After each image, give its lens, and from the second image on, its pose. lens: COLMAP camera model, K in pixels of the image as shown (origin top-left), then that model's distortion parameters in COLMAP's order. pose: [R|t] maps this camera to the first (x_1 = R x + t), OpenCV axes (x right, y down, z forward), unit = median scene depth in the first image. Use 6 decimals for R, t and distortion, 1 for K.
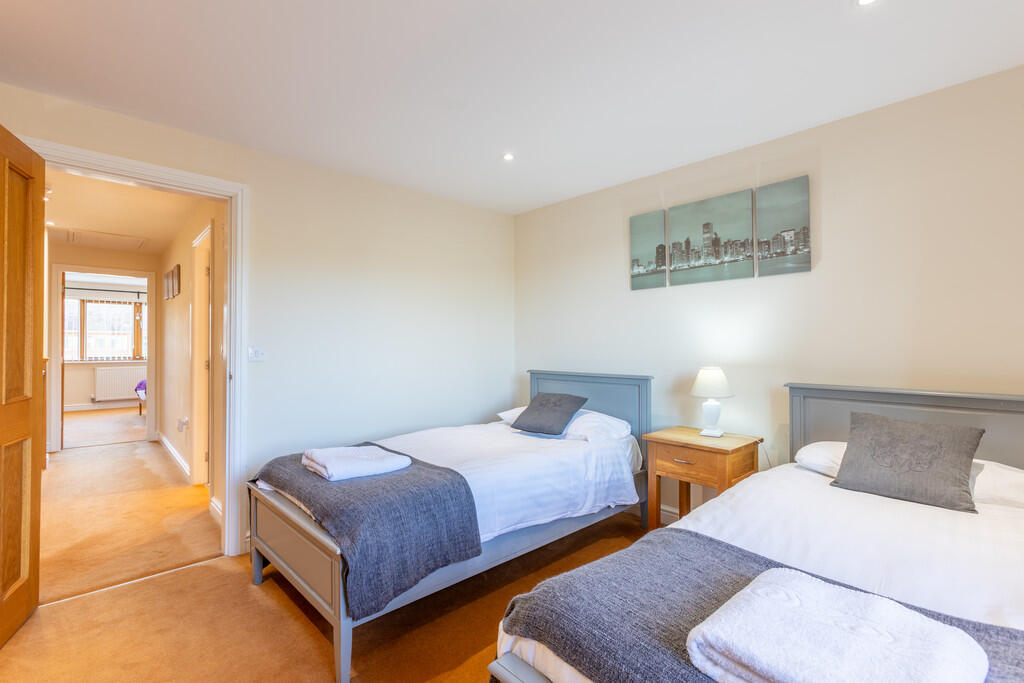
lens RADIAL K [[456.5, 0, 511.8], [0, 456.5, 331.6], [0, 0, 1]] dist [-0.008014, 0.004615]
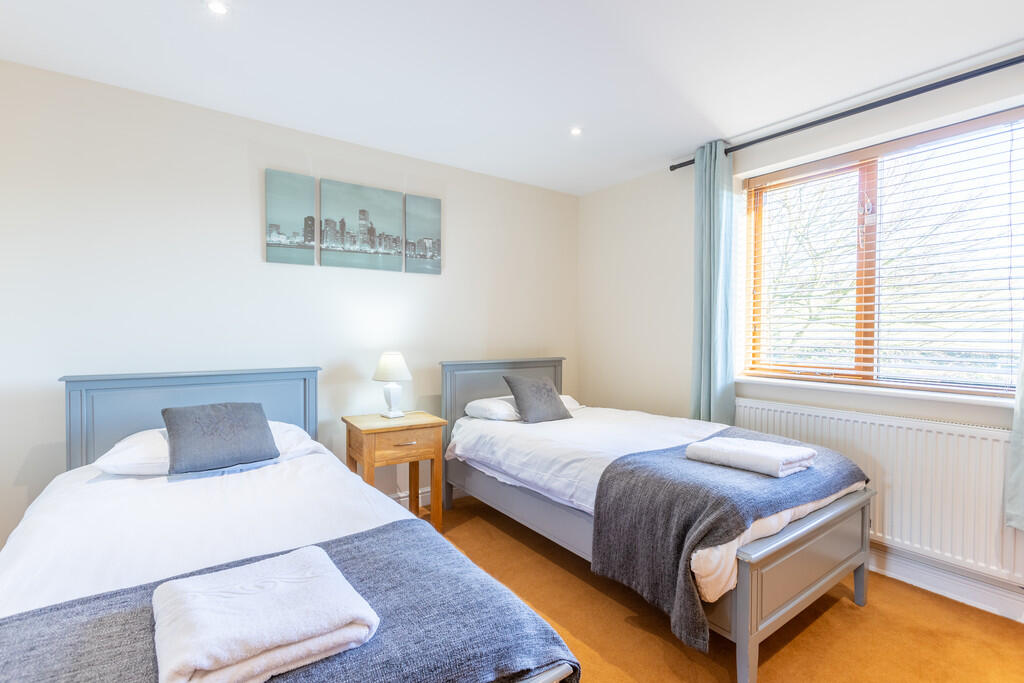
lens RADIAL K [[456.5, 0, 513.6], [0, 456.5, 332.1], [0, 0, 1]] dist [-0.008014, 0.004615]
pose [[0.151635, -0.000711, 0.988436, -0.552113], [-0.032526, 0.999455, 0.005708, 0.015582], [-0.987901, -0.033016, 0.151529, 0.548226]]
